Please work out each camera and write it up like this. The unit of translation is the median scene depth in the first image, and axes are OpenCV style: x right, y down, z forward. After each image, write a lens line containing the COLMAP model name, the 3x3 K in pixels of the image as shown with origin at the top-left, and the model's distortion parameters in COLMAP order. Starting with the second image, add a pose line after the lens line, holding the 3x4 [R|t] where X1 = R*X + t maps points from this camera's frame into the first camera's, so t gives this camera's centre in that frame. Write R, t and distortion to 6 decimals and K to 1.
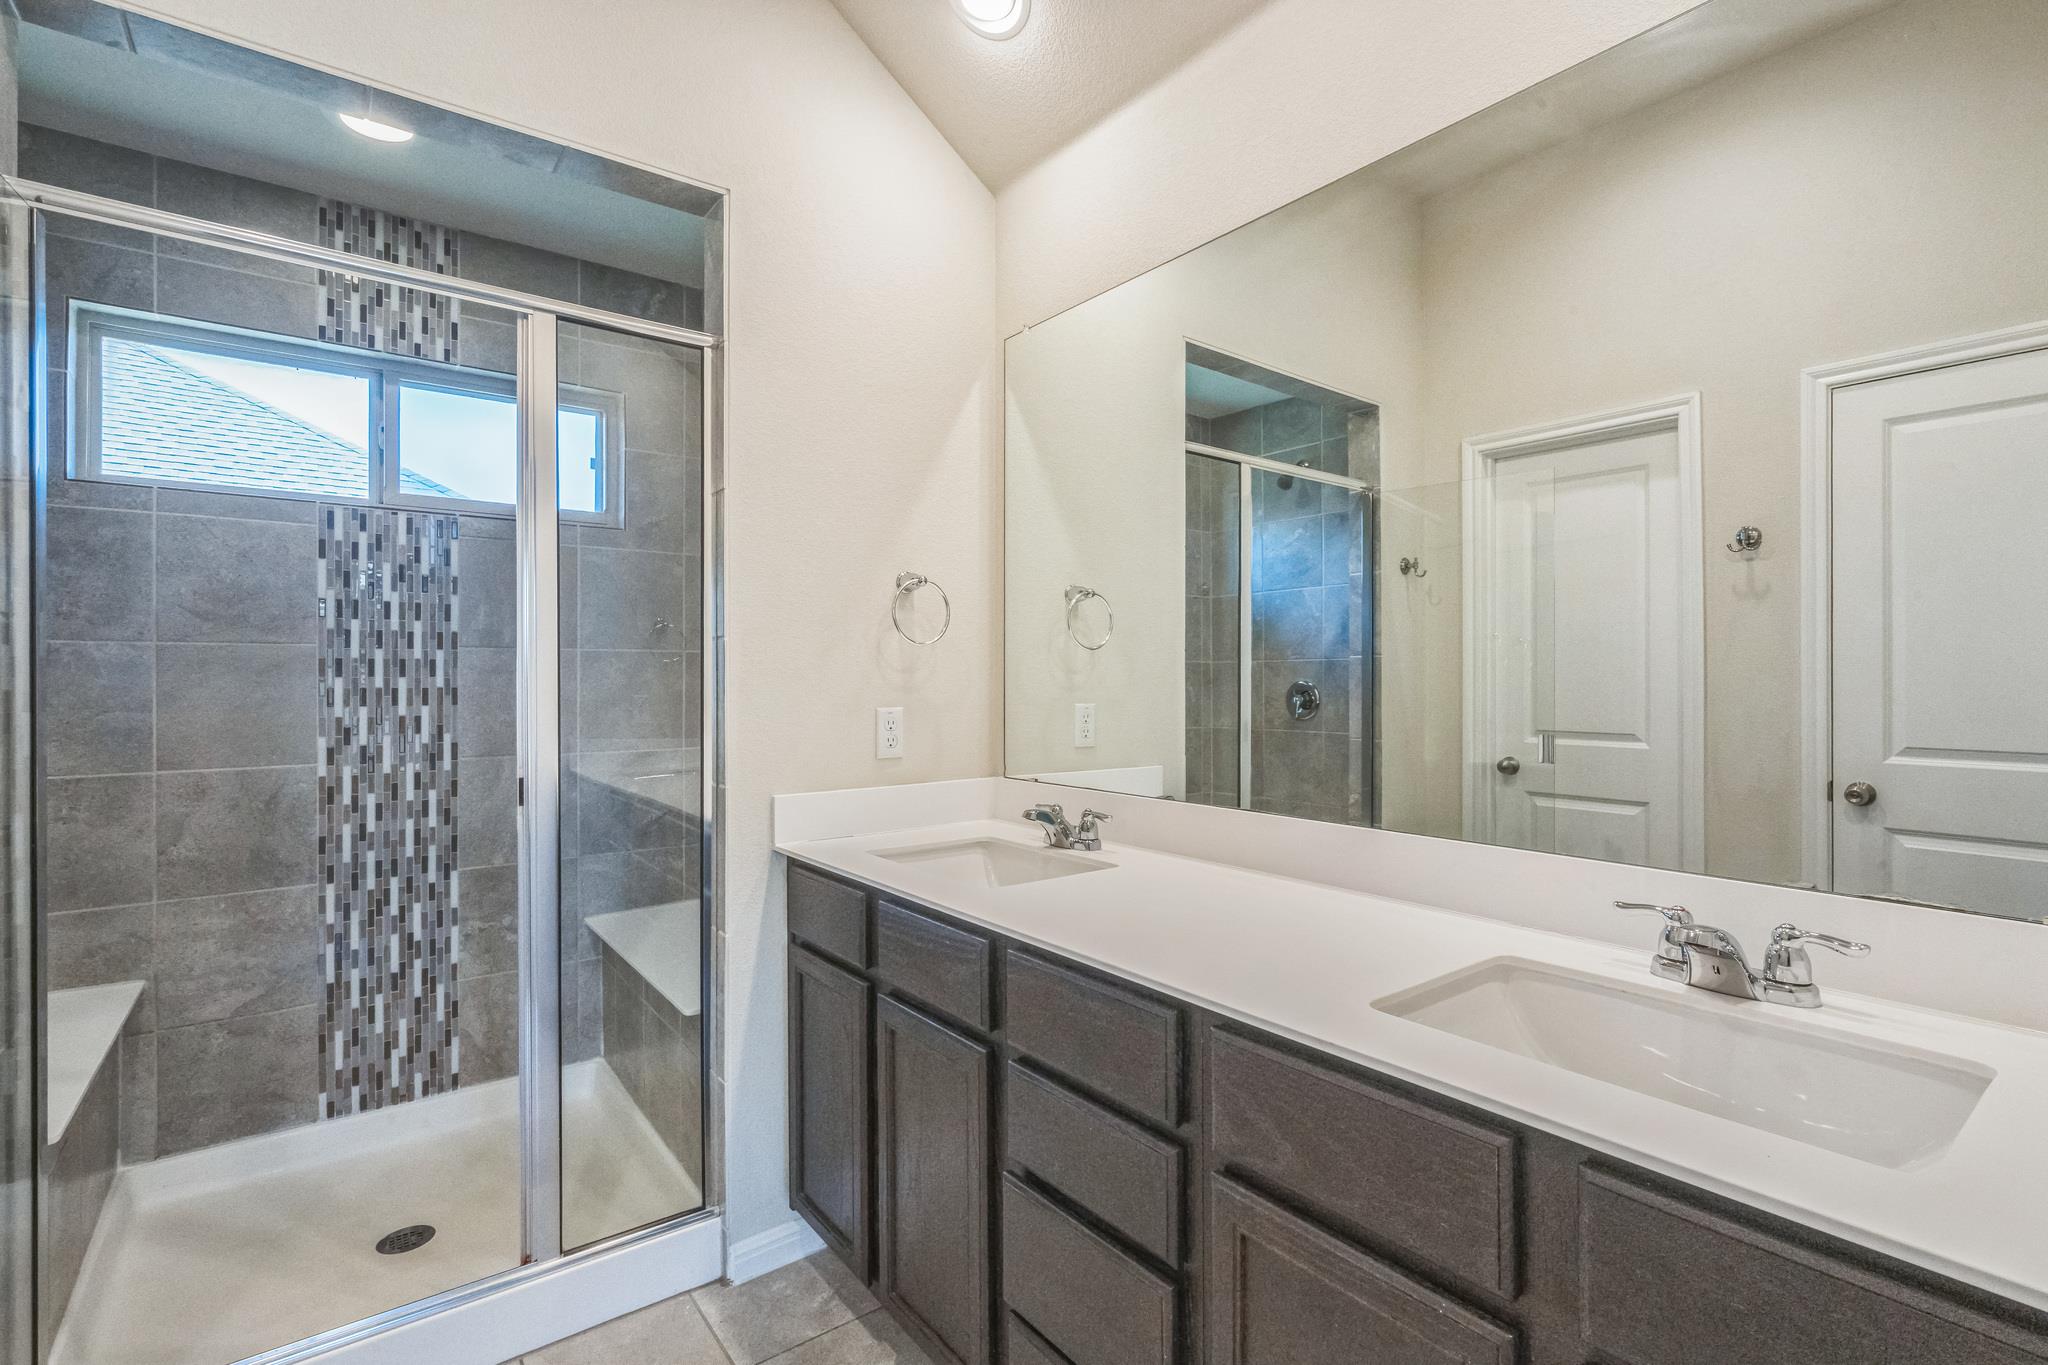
lens RADIAL K [[930.3, 0, 1027.5], [0, 930.3, 677.6], [0, 0, 1]] dist [-0.007497, 0.004199]
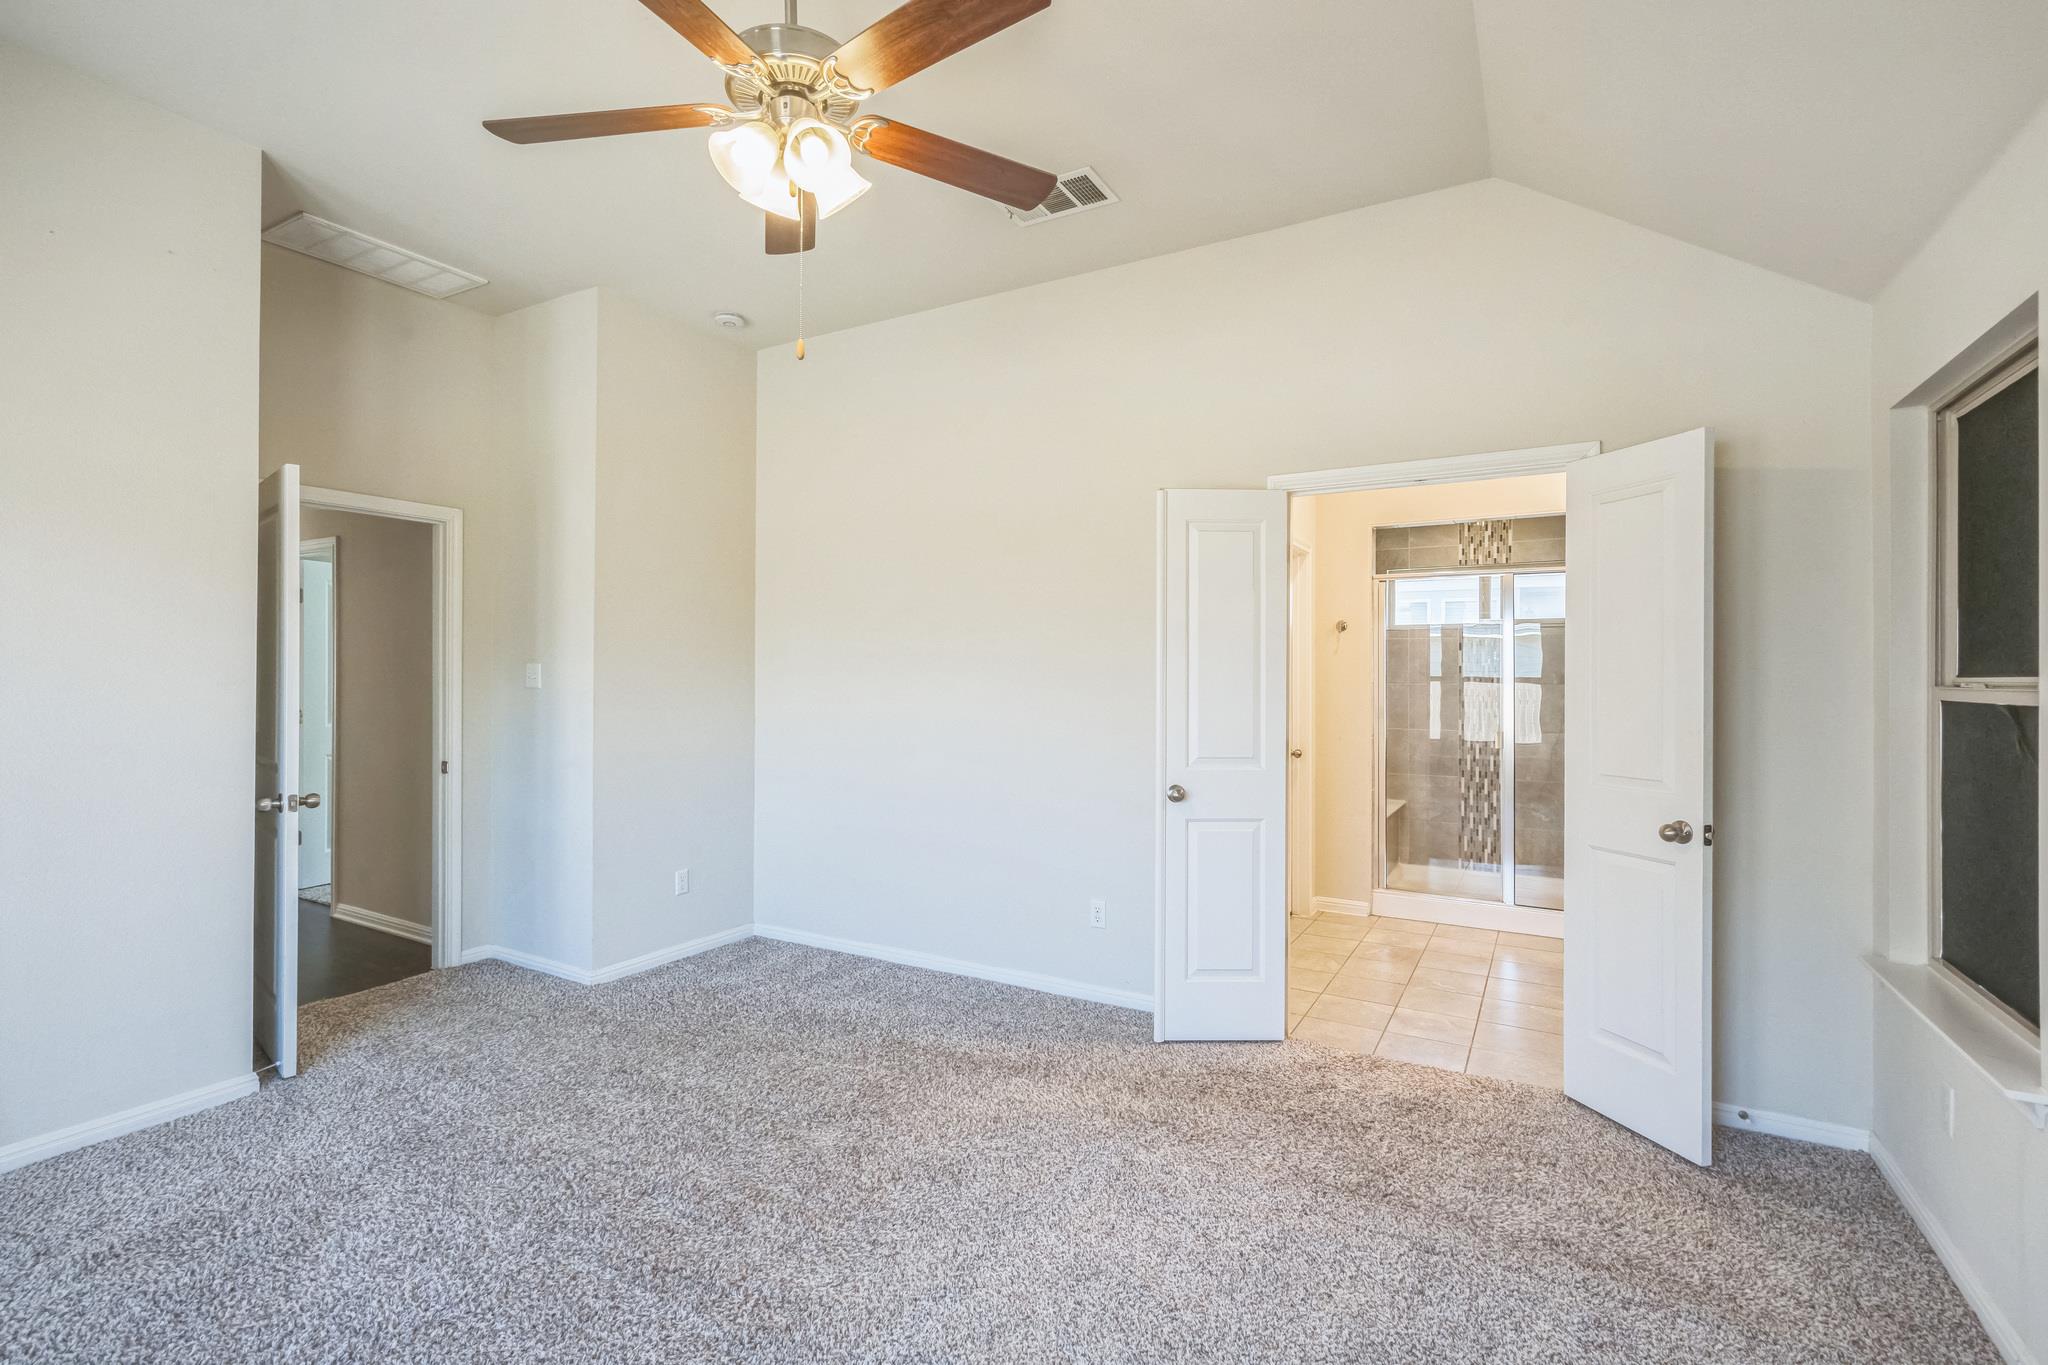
lens RADIAL K [[930.3, 0, 1023.0], [0, 930.3, 679.5], [0, 0, 1]] dist [-0.007497, 0.004199]
pose [[0.387931, 0.004407, -0.921678, 1.101151], [0.000516, 0.999987, 0.004998, -0.058967], [0.921688, -0.002414, 0.387924, -1.075649]]
